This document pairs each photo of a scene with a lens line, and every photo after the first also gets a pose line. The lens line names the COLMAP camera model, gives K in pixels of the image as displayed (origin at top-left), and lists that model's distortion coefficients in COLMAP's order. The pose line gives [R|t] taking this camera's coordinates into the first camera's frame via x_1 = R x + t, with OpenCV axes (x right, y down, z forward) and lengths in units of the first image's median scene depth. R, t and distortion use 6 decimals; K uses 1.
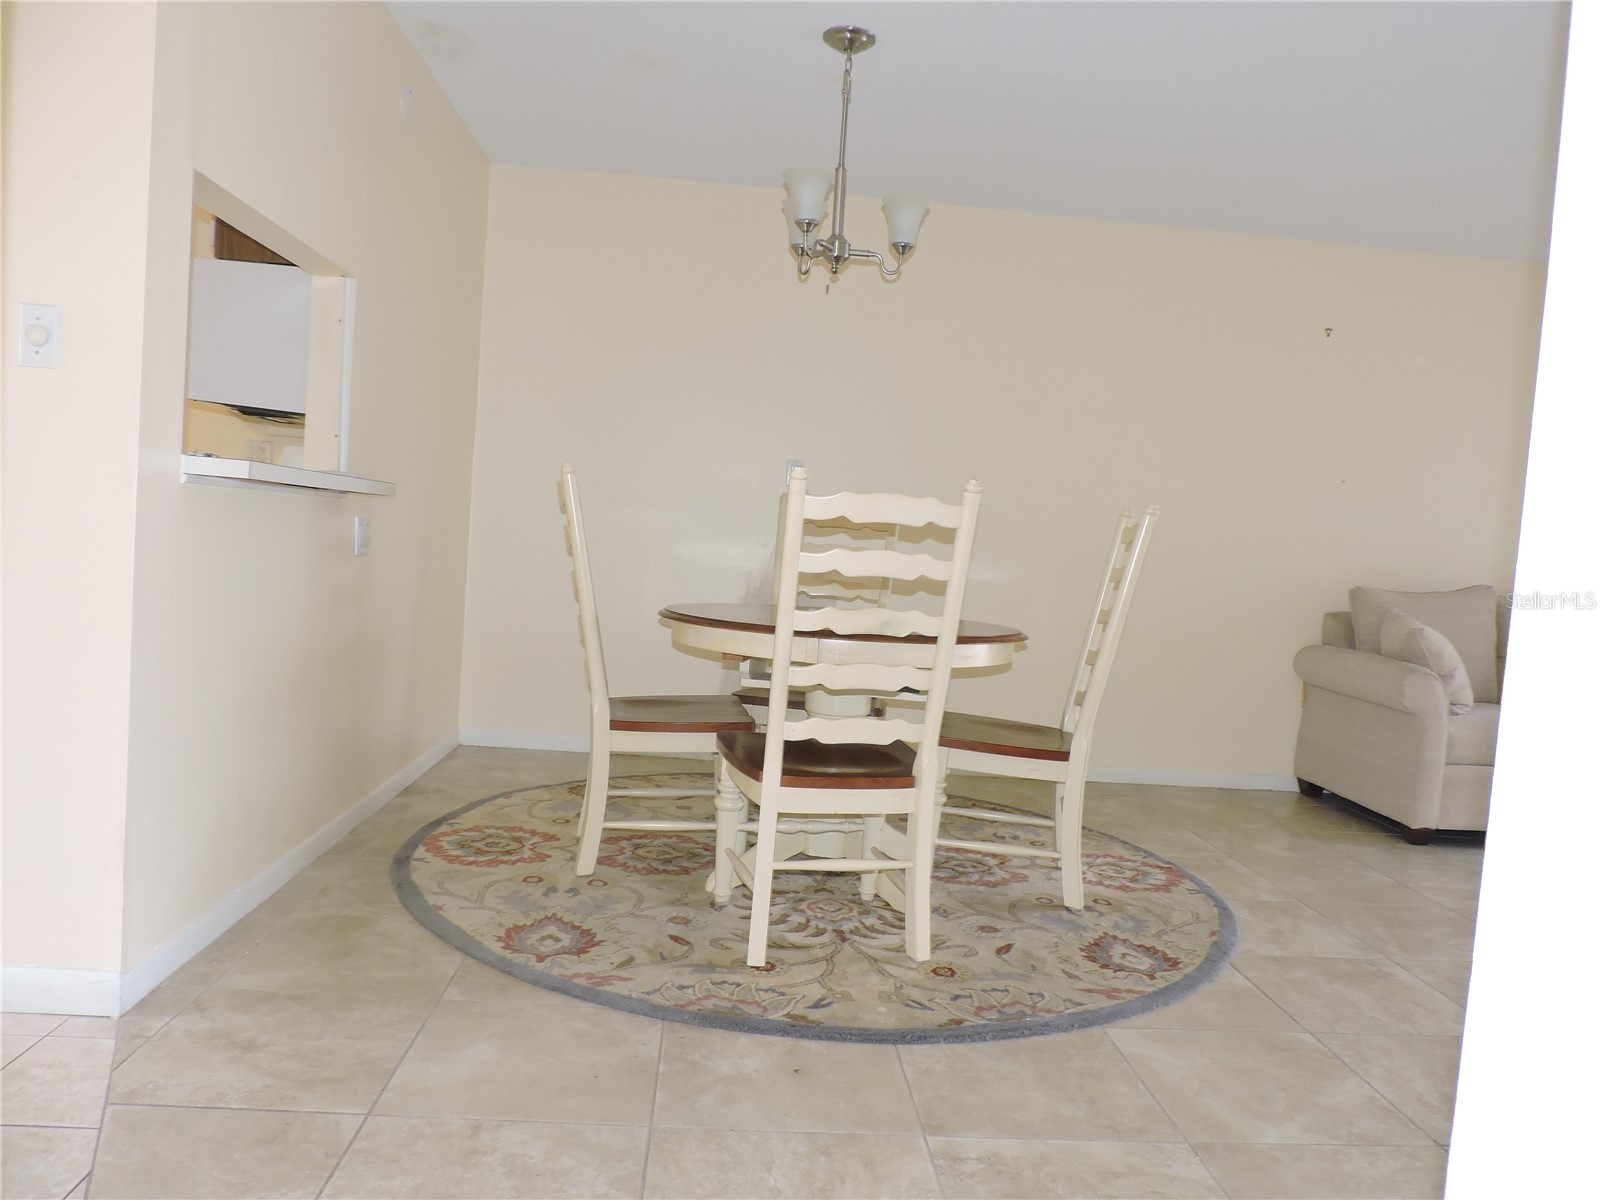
lens RADIAL K [[1141.5, 0, 812.0], [0, 1141.5, 609.6], [0, 0, 1]] dist [-0.021016, 0.005484]
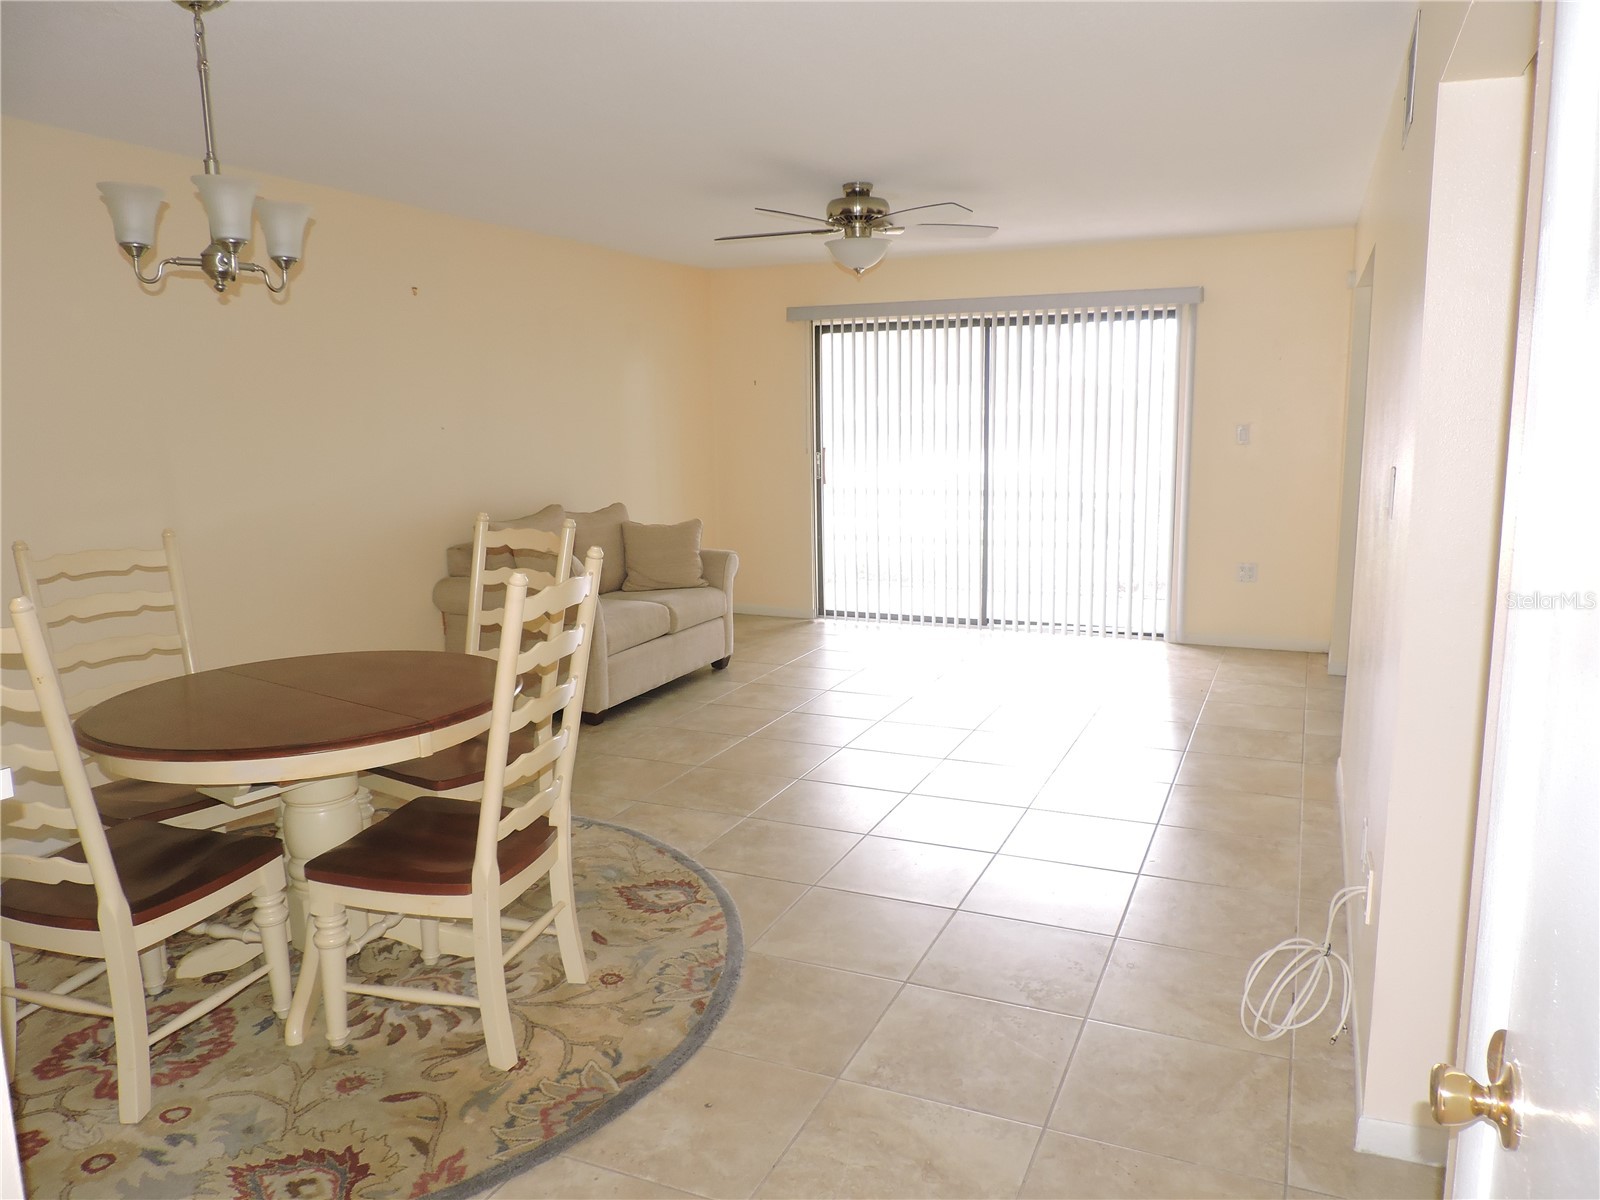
lens RADIAL K [[1141.5, 0, 812.8], [0, 1141.5, 606.2], [0, 0, 1]] dist [-0.021016, 0.005484]
pose [[0.451664, -0.225485, 0.863224, -0.613162], [0.096096, 0.974203, 0.204194, -0.226469], [-0.886998, -0.009275, 0.461680, 0.275164]]
